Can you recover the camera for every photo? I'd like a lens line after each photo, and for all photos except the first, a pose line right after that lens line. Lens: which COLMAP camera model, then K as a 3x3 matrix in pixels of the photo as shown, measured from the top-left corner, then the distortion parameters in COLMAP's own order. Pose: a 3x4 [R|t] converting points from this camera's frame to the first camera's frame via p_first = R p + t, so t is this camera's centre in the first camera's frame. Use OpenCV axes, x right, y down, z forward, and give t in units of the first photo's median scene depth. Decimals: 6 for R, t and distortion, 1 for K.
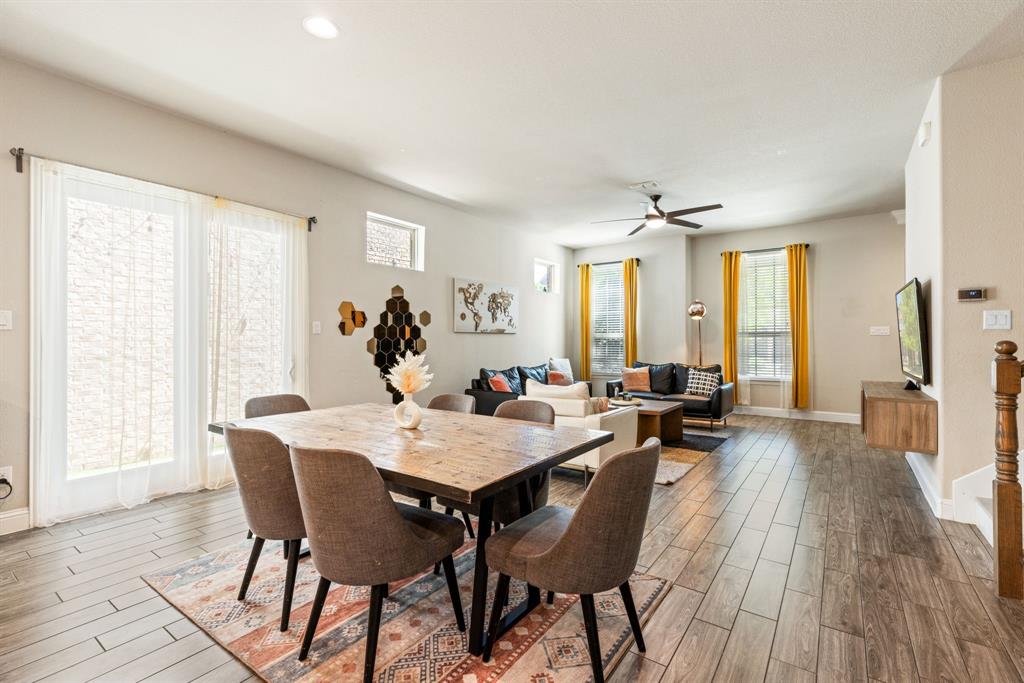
lens RADIAL K [[457.6, 0, 515.7], [0, 457.6, 336.9], [0, 0, 1]] dist [0.002737, 0.000100]
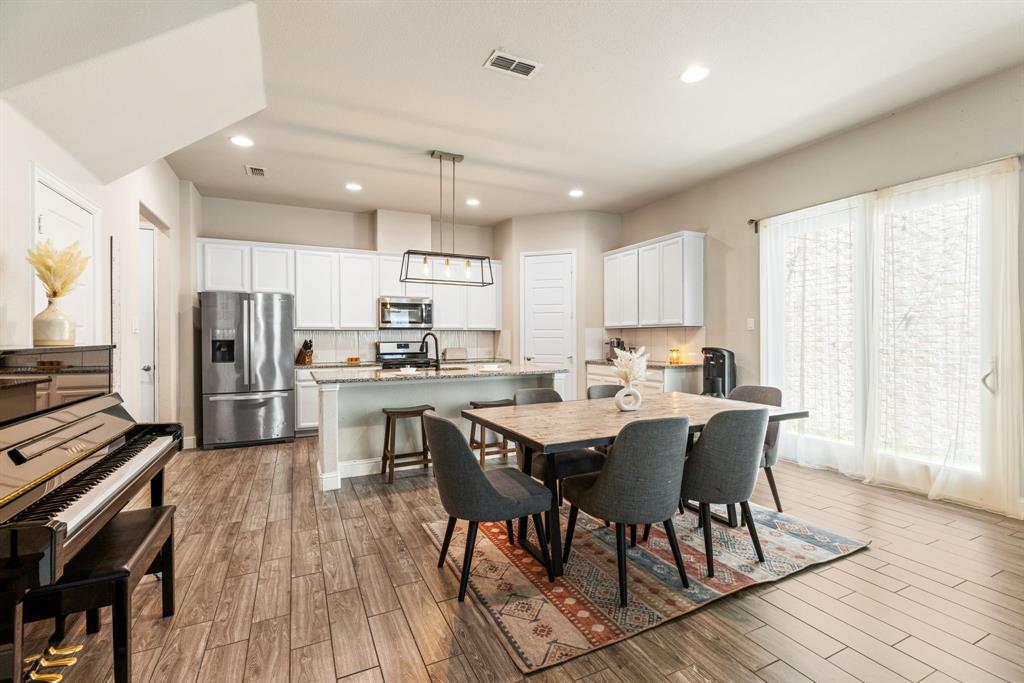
lens RADIAL K [[457.6, 0, 515.7], [0, 457.6, 336.9], [0, 0, 1]] dist [0.002737, 0.000100]
pose [[-0.479909, 0.003006, -0.877313, 0.337938], [0.011668, 0.999928, -0.002956, 0.001721], [0.877241, -0.011655, -0.479909, 0.461138]]
